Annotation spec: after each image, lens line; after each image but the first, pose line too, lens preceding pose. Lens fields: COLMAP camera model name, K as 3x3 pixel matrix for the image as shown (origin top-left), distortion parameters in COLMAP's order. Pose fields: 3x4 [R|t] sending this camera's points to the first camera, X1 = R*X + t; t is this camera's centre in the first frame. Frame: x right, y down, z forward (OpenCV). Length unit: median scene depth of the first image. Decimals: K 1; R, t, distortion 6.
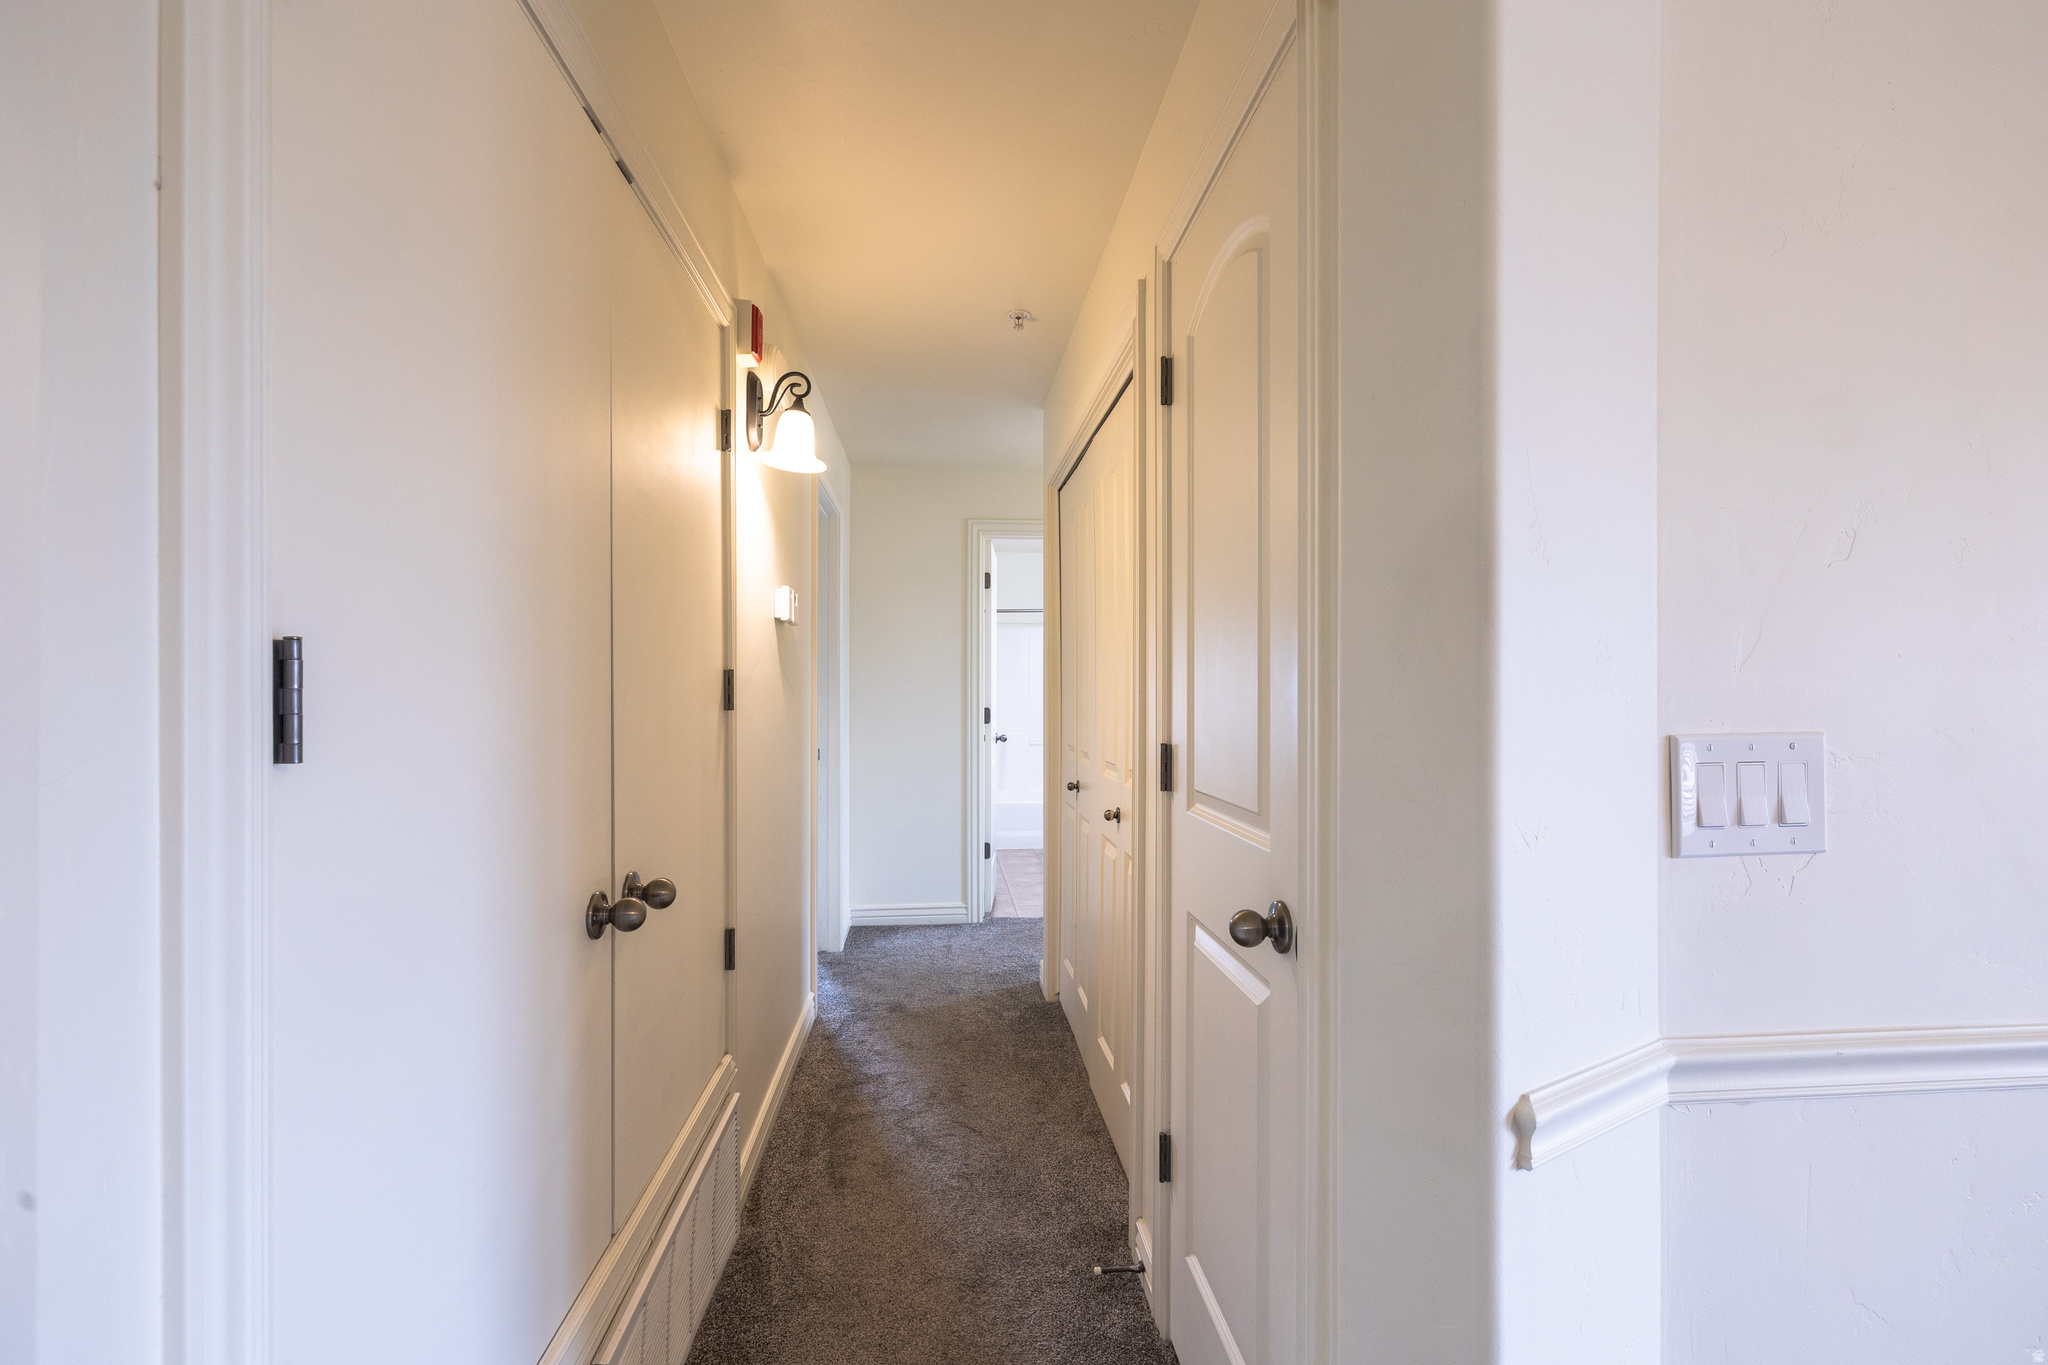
lens RADIAL K [[859.8, 0, 1023.5], [0, 859.8, 682.1], [0, 0, 1]] dist [-0.000121, 0.000302]
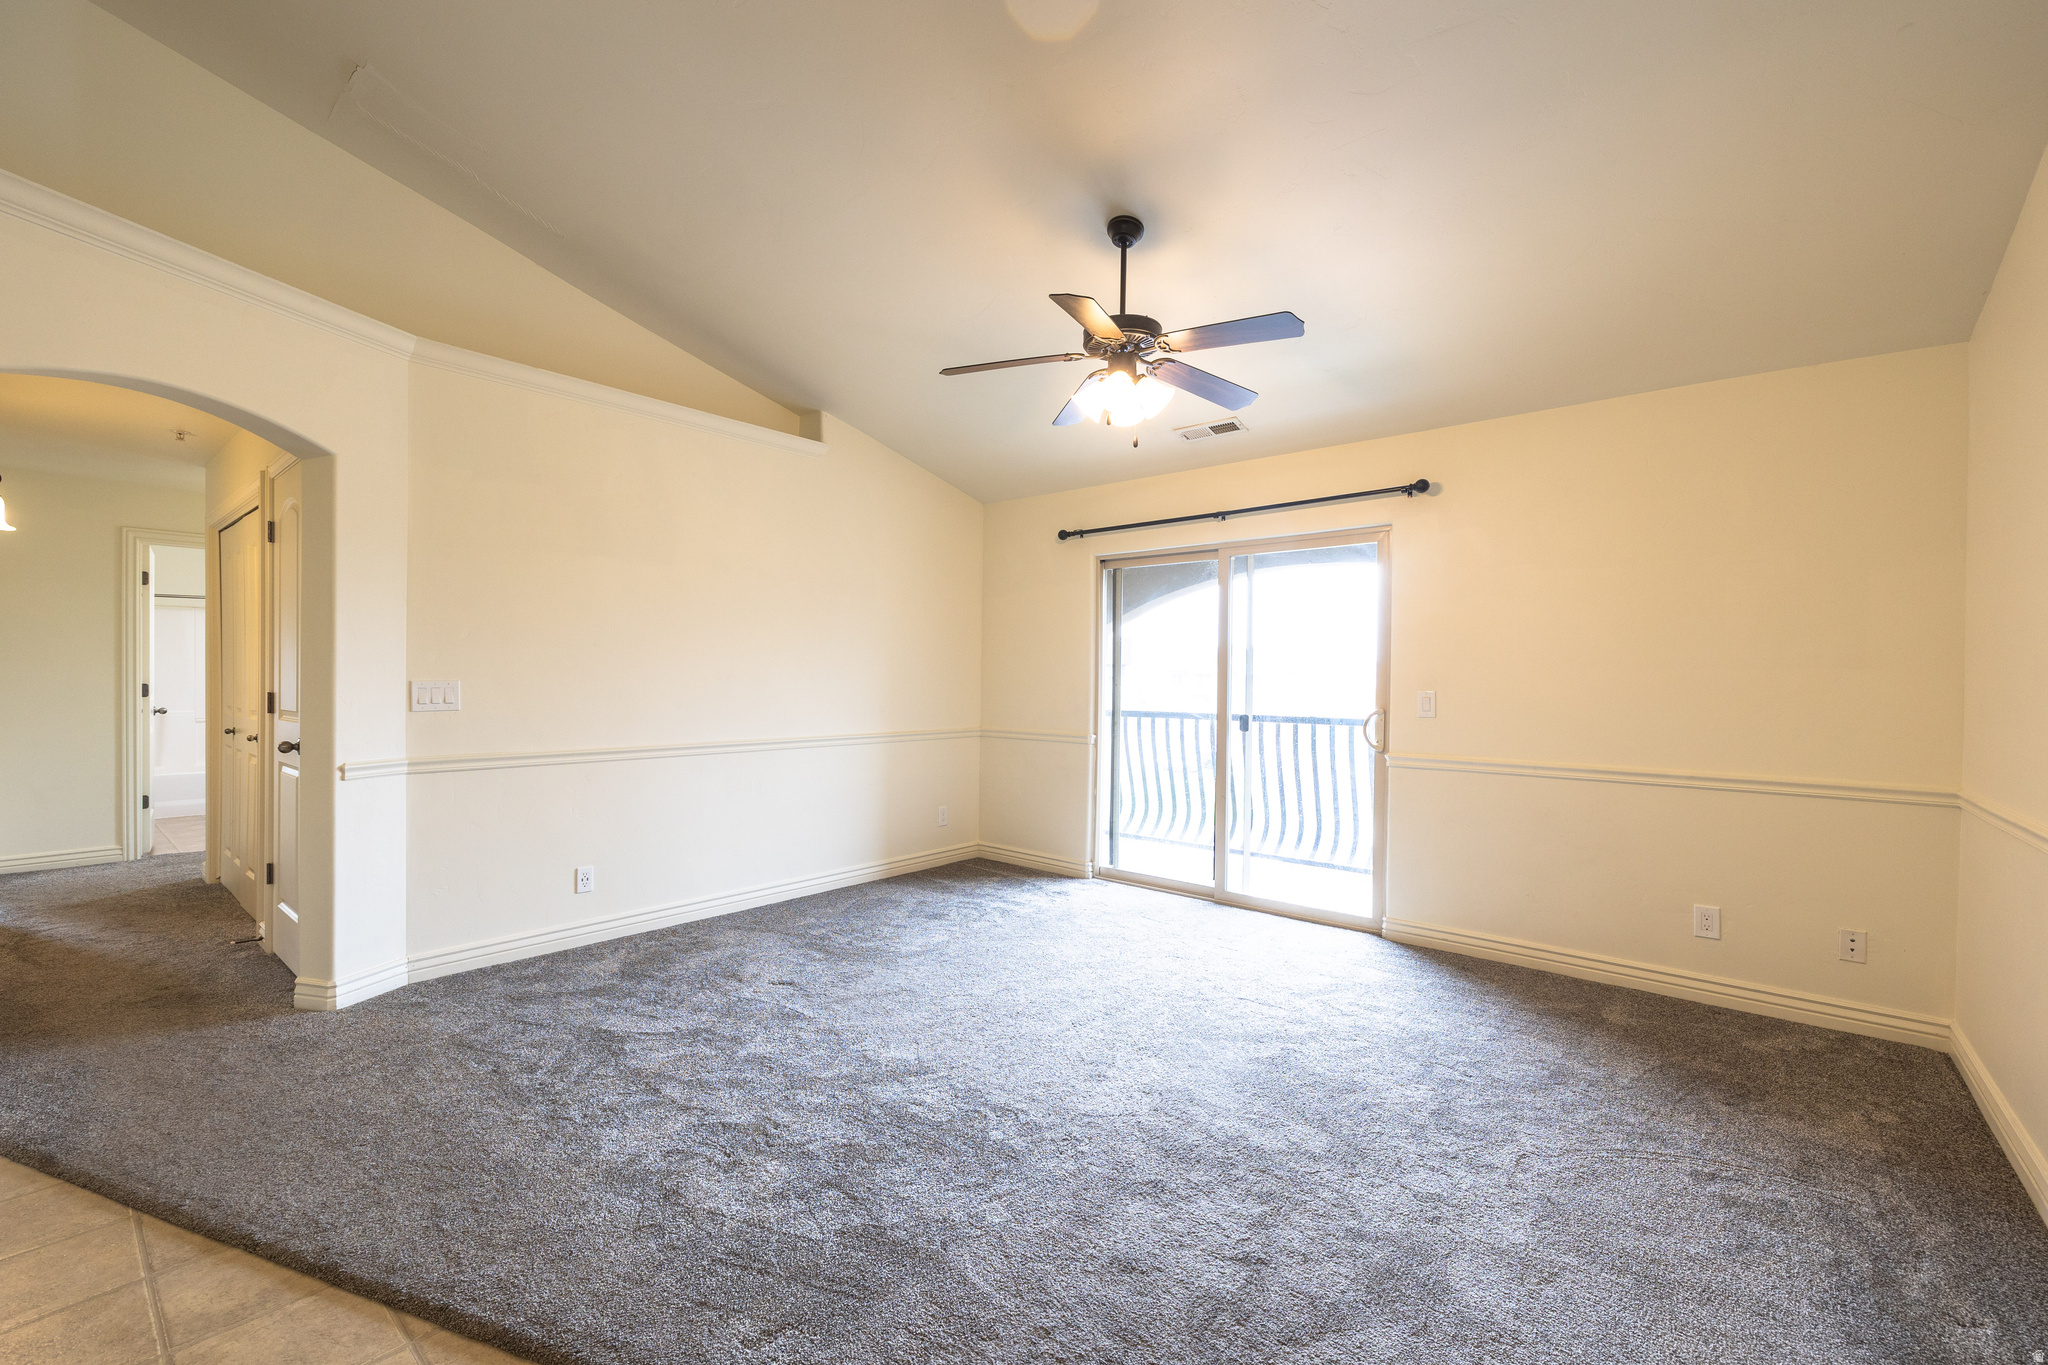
lens RADIAL K [[859.8, 0, 1006.6], [0, 859.8, 682.1], [0, 0, 1]] dist [-0.000121, 0.000302]
pose [[0.725764, -0.001420, 0.687942, 0.005409], [-0.011624, 0.999830, 0.014327, -0.004023], [-0.687845, -0.018395, 0.725624, -0.750612]]
